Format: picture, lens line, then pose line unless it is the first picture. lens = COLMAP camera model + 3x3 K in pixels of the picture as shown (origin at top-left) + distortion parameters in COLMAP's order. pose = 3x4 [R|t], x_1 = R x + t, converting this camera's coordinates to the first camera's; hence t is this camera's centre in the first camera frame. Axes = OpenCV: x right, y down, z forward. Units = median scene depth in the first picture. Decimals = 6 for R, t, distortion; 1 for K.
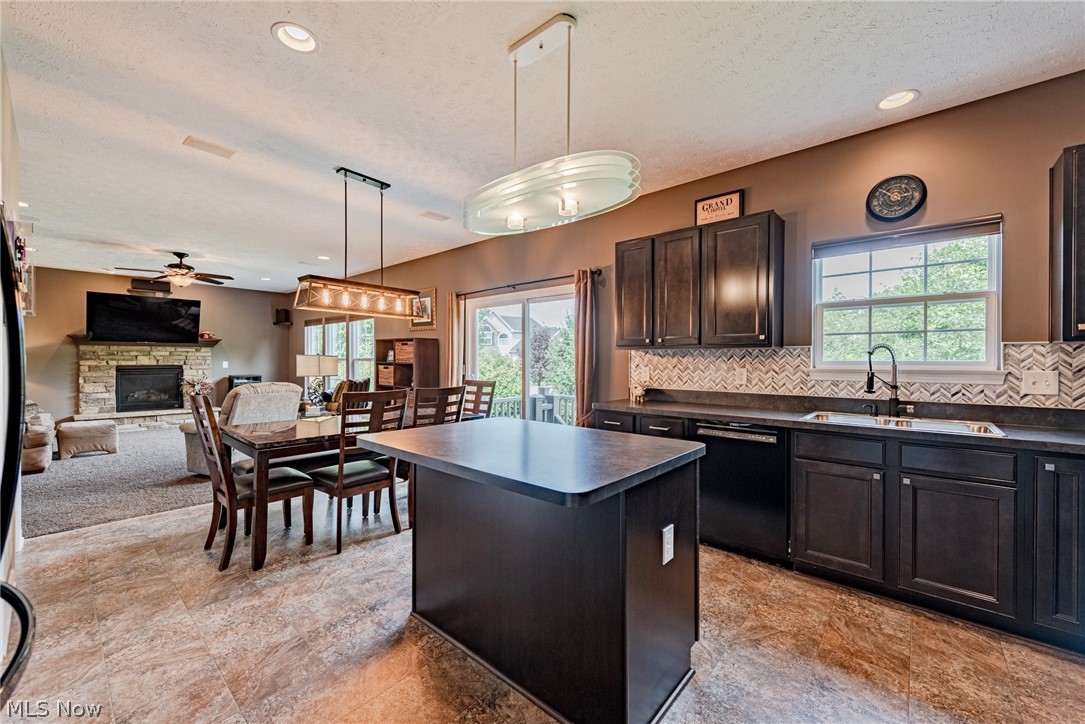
lens RADIAL K [[434.4, 0, 528.3], [0, 434.4, 363.7], [0, 0, 1]] dist [0.027385, -0.002785]
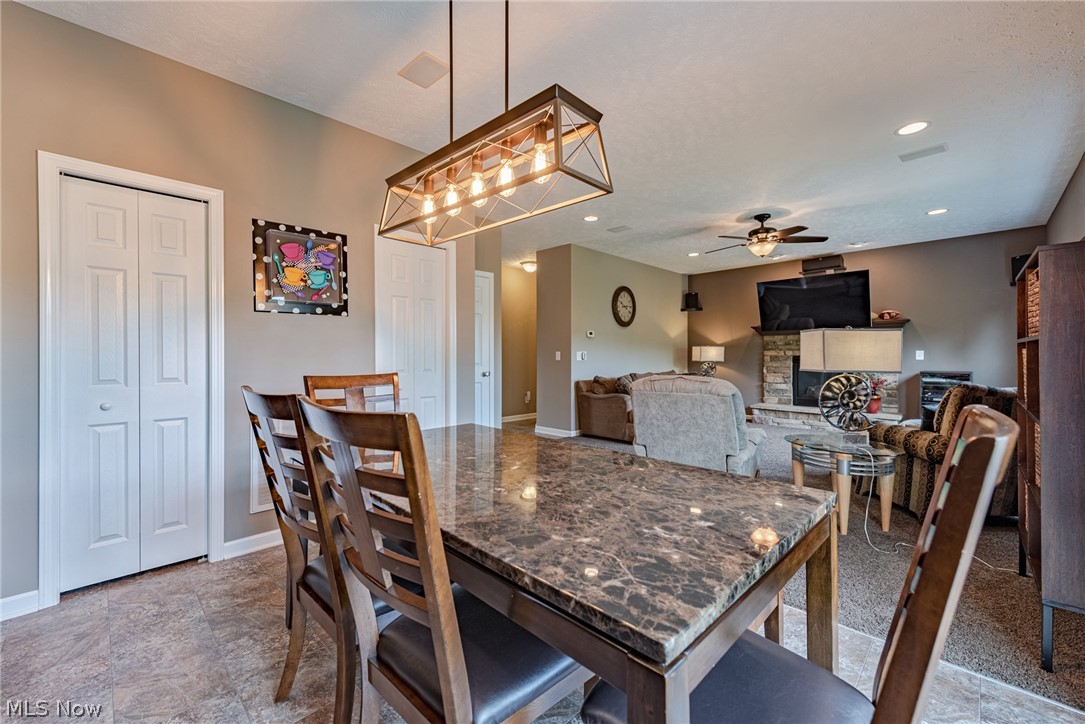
lens RADIAL K [[434.4, 0, 535.3], [0, 434.4, 345.7], [0, 0, 1]] dist [0.027385, -0.002785]
pose [[-0.041748, -0.023104, -0.998861, 0.024617], [-0.007406, 0.999712, -0.022814, 0.008559], [0.999101, 0.006445, -0.041908, 0.516110]]
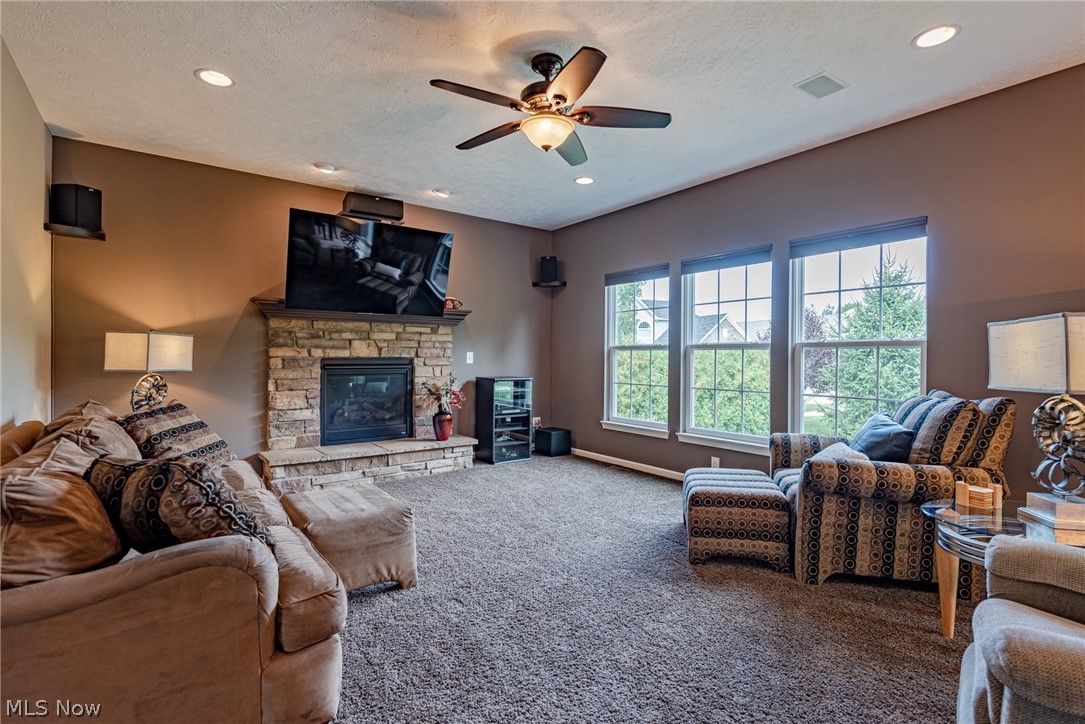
lens RADIAL K [[512.3, 0, 533.2], [0, 512.3, 363.2], [0, 0, 1]] dist [0.014443, -0.003788]
pose [[0.983095, 0.002965, -0.183074, -0.595249], [-0.002531, 0.999993, 0.002605, 0.008475], [0.183081, -0.002097, 0.983096, 0.466093]]
